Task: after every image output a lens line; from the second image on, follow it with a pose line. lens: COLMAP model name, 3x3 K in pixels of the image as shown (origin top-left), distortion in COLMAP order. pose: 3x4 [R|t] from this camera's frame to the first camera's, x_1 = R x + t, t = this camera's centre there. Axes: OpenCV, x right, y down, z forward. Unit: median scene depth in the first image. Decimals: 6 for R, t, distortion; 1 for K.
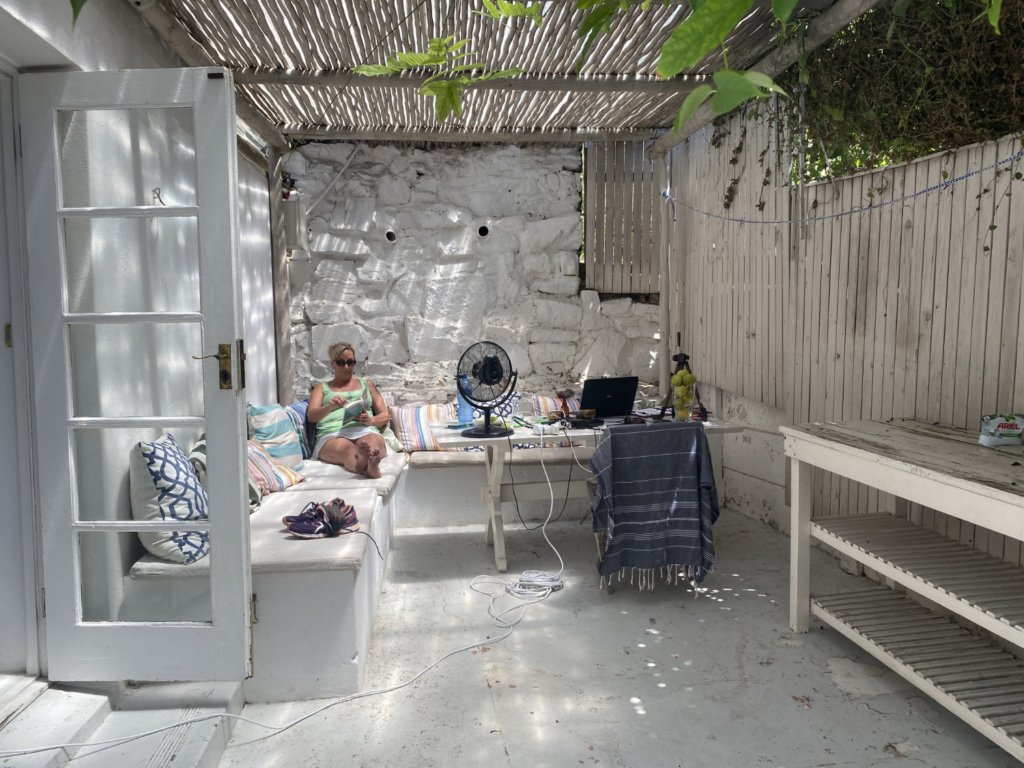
lens RADIAL K [[832.3, 0, 512.0], [0, 832.3, 384.0], [0, 0, 1]] dist [-0.000644, 0.000228]
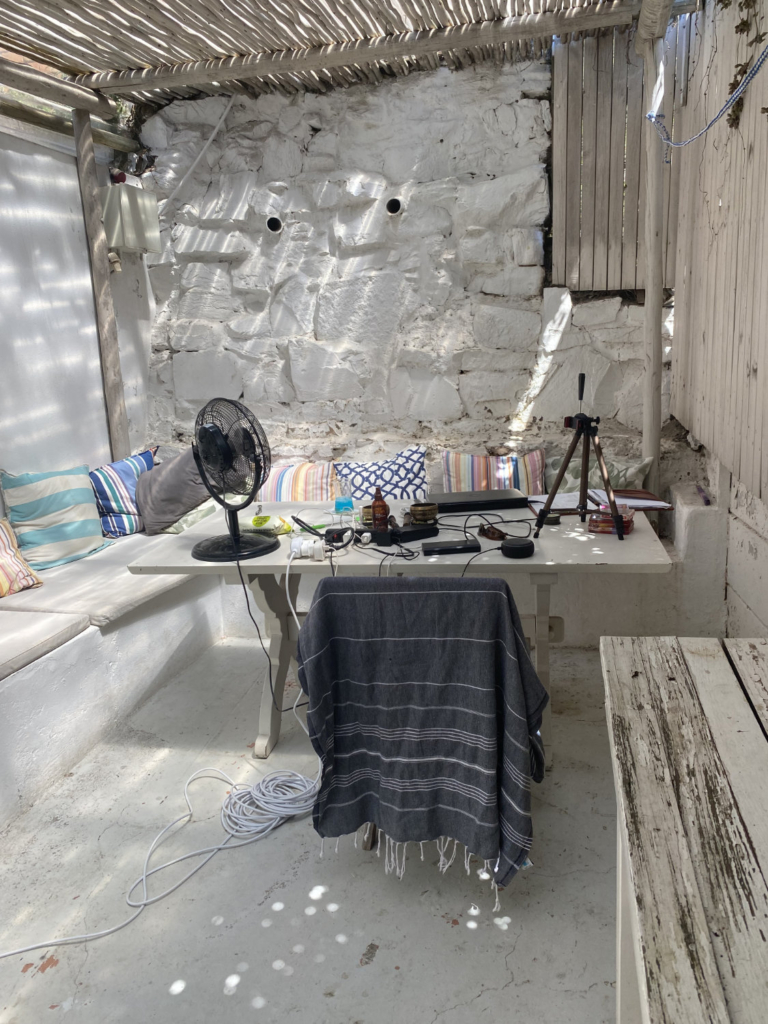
lens RADIAL K [[832.3, 0, 385.6], [0, 832.3, 488.3], [0, 0, 1]] dist [-0.000644, 0.000228]
pose [[0.931583, 0.041217, -0.361183, 0.211991], [0.007992, 0.990989, 0.133703, -0.045860], [0.363440, -0.127443, 0.922860, 0.336001]]
